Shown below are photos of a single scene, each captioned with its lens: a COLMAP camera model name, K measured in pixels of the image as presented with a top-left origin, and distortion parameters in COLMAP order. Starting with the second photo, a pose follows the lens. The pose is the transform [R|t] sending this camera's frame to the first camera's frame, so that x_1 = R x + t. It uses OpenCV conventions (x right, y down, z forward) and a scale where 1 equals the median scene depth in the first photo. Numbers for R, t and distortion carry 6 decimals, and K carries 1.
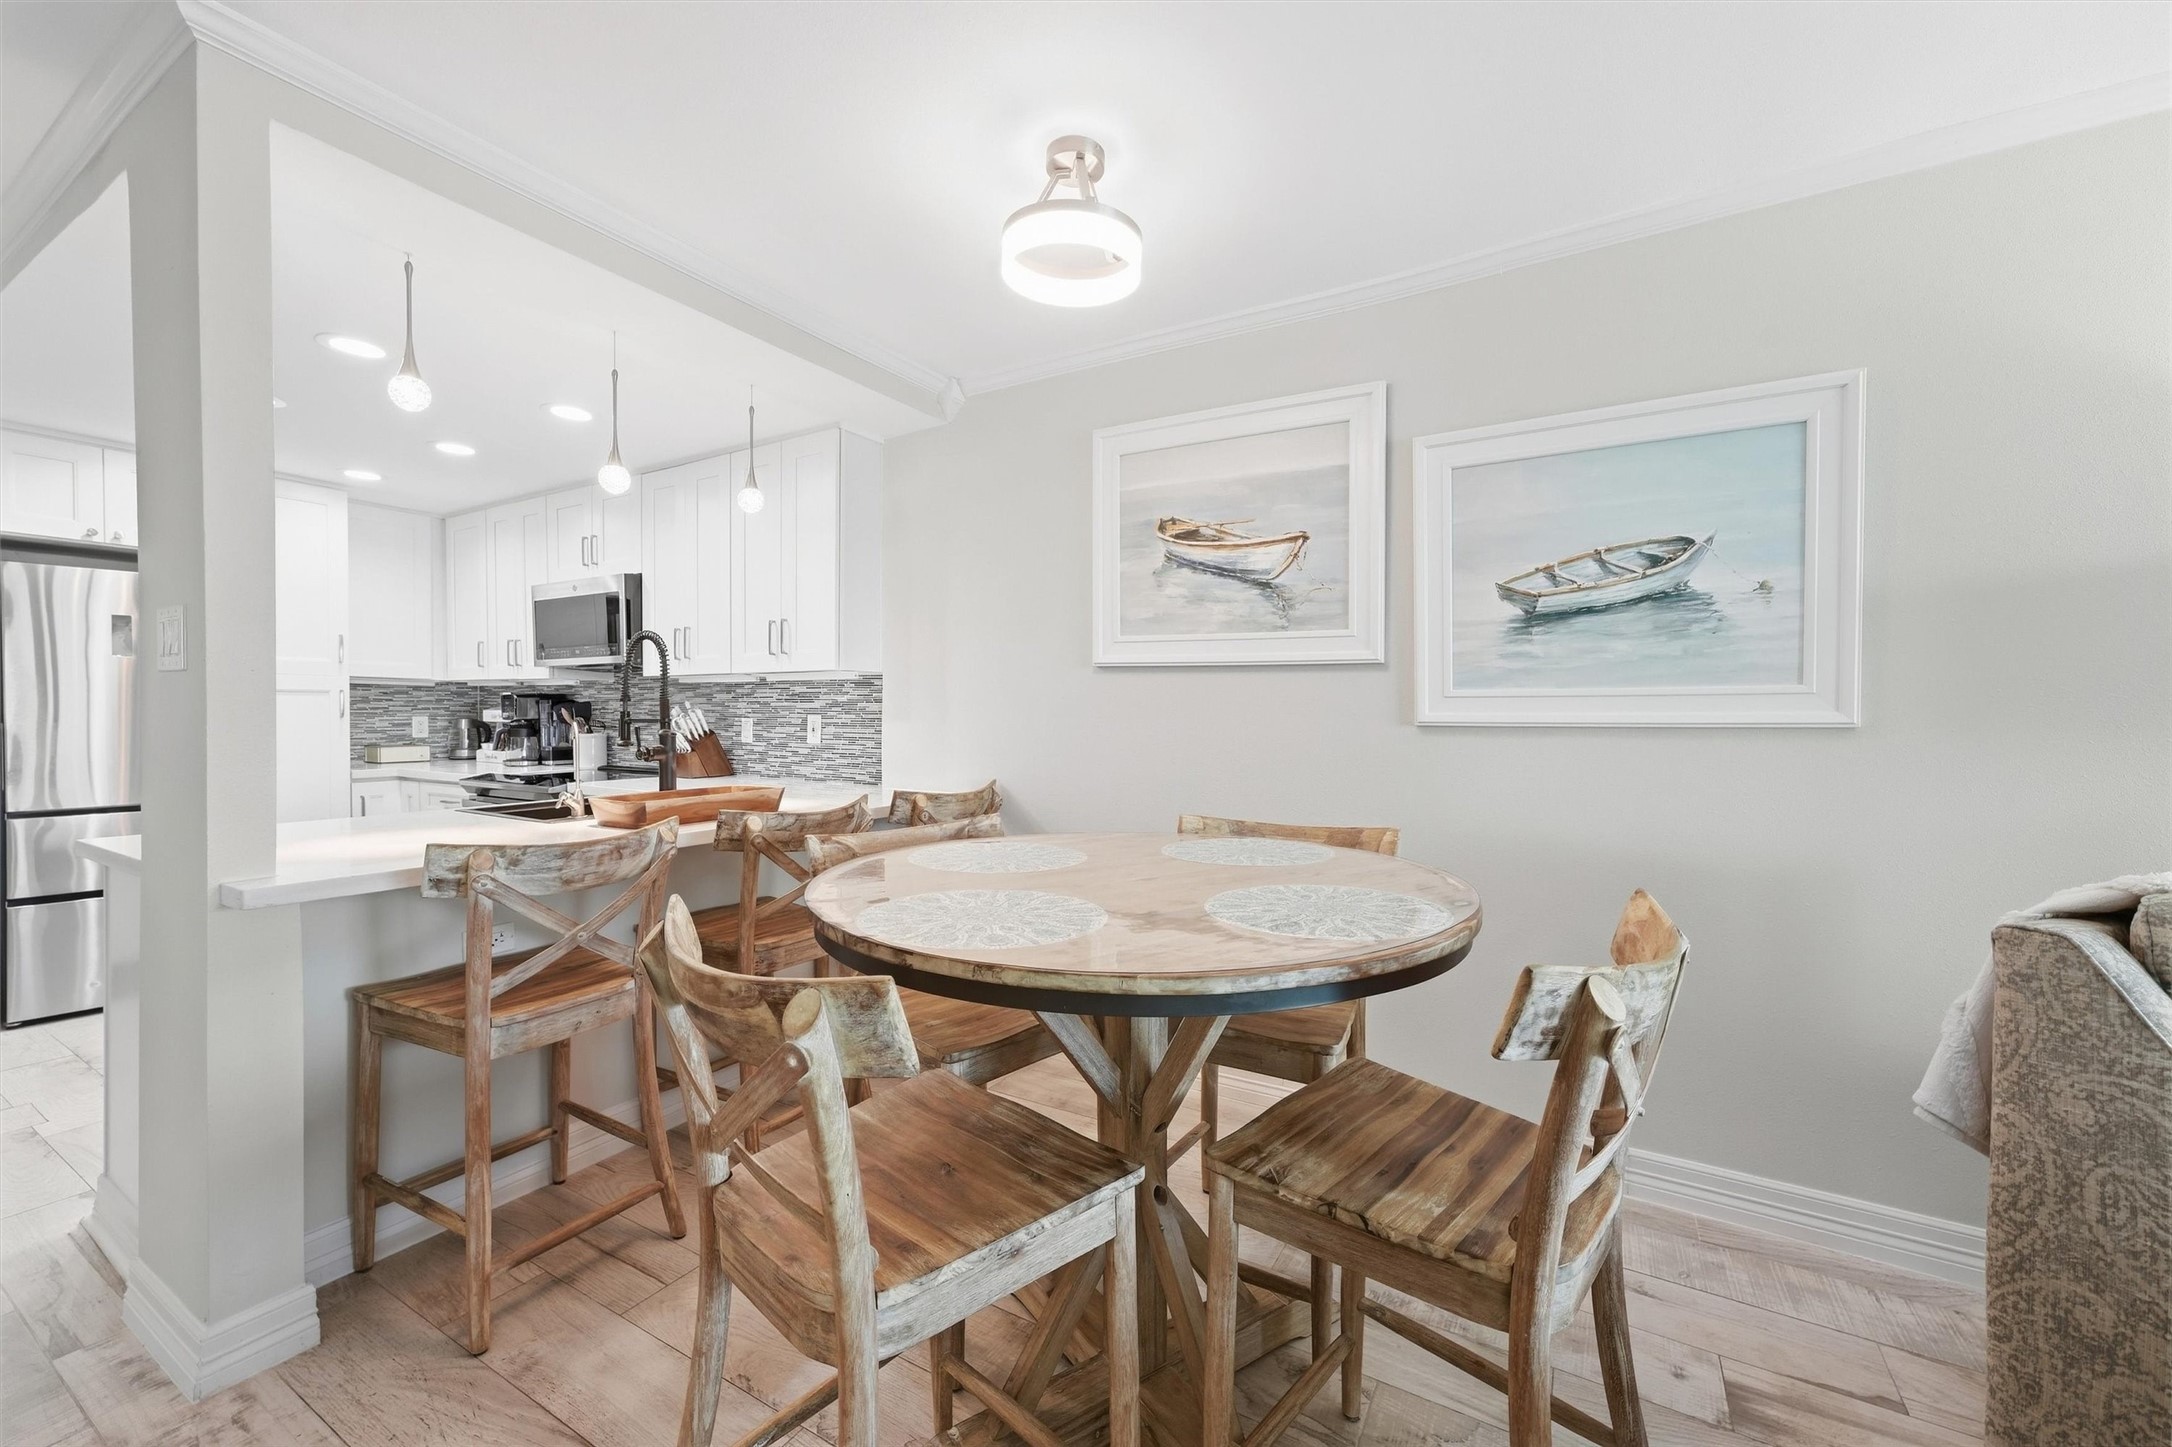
lens RADIAL K [[859.1, 0, 1098.5], [0, 859.1, 721.8], [0, 0, 1]] dist [0.018495, 0.000785]
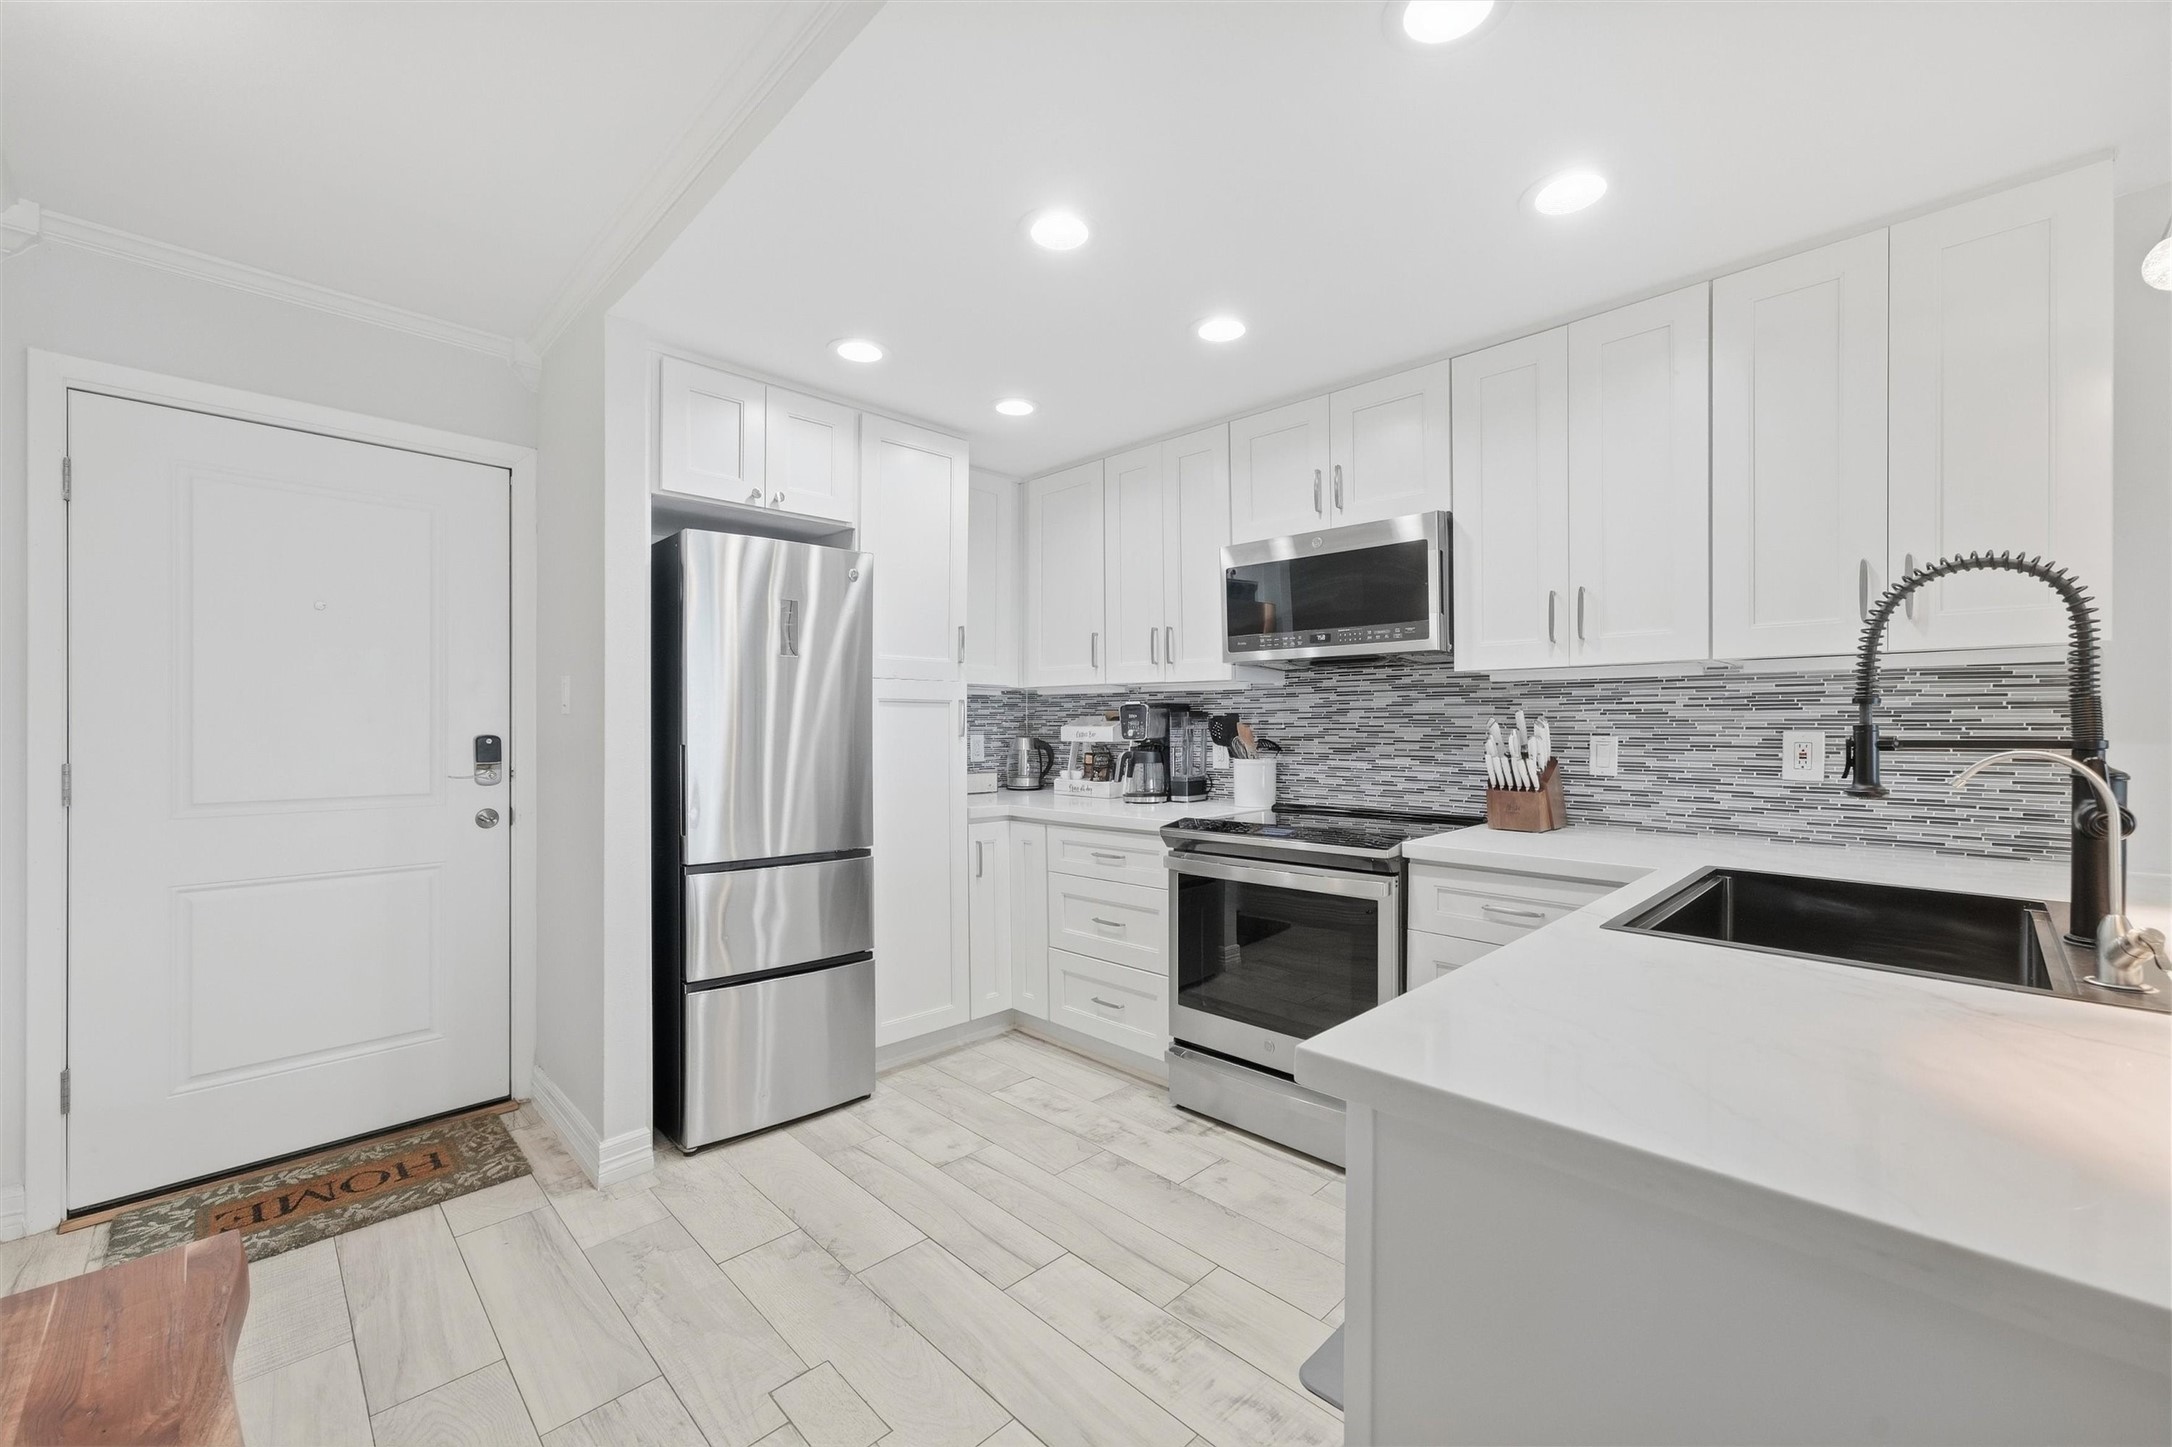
lens RADIAL K [[859.1, 0, 1070.6], [0, 859.1, 722.2], [0, 0, 1]] dist [0.018495, 0.000785]
pose [[0.974188, -0.005396, -0.225674, -0.605004], [0.000716, 0.999783, -0.020814, -0.001635], [0.225738, 0.020115, 0.973980, 0.290883]]
